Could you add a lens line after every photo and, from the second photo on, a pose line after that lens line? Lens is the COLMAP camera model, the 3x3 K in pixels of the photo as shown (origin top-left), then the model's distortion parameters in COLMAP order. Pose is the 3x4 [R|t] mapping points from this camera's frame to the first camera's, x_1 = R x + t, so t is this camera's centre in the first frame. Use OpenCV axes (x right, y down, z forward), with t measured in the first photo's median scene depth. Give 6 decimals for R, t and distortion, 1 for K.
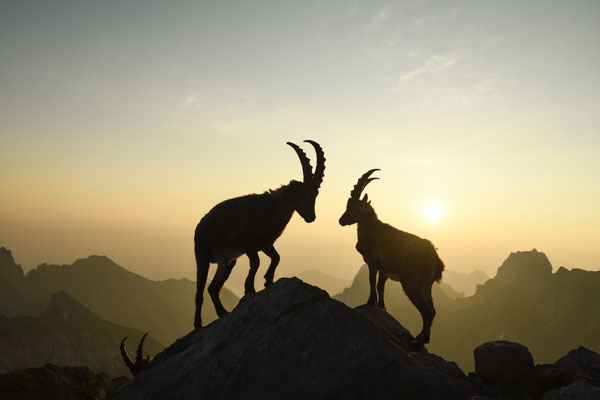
lens RADIAL K [[567.0, 0, 297.9], [0, 567.0, 194.4], [0, 0, 1]] dist [0.038668, 0.000000]
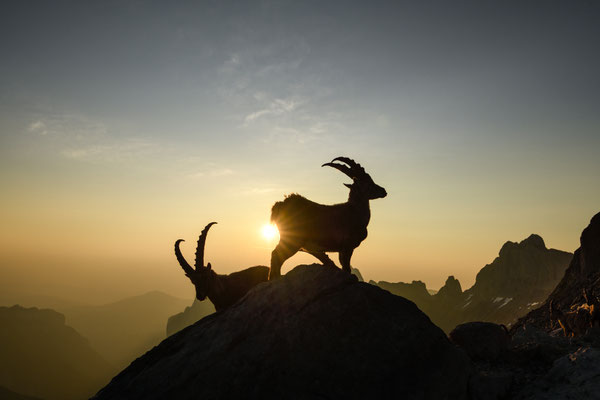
lens RADIAL K [[505.2, 0, 294.7], [0, 505.2, 189.2], [0, 0, 1]] dist [0.038424, -0.007756]
pose [[0.956912, 0.023875, 0.289394, -0.266990], [-0.005649, 0.997956, -0.063652, 0.065446], [-0.290322, 0.059275, 0.955091, 0.148567]]
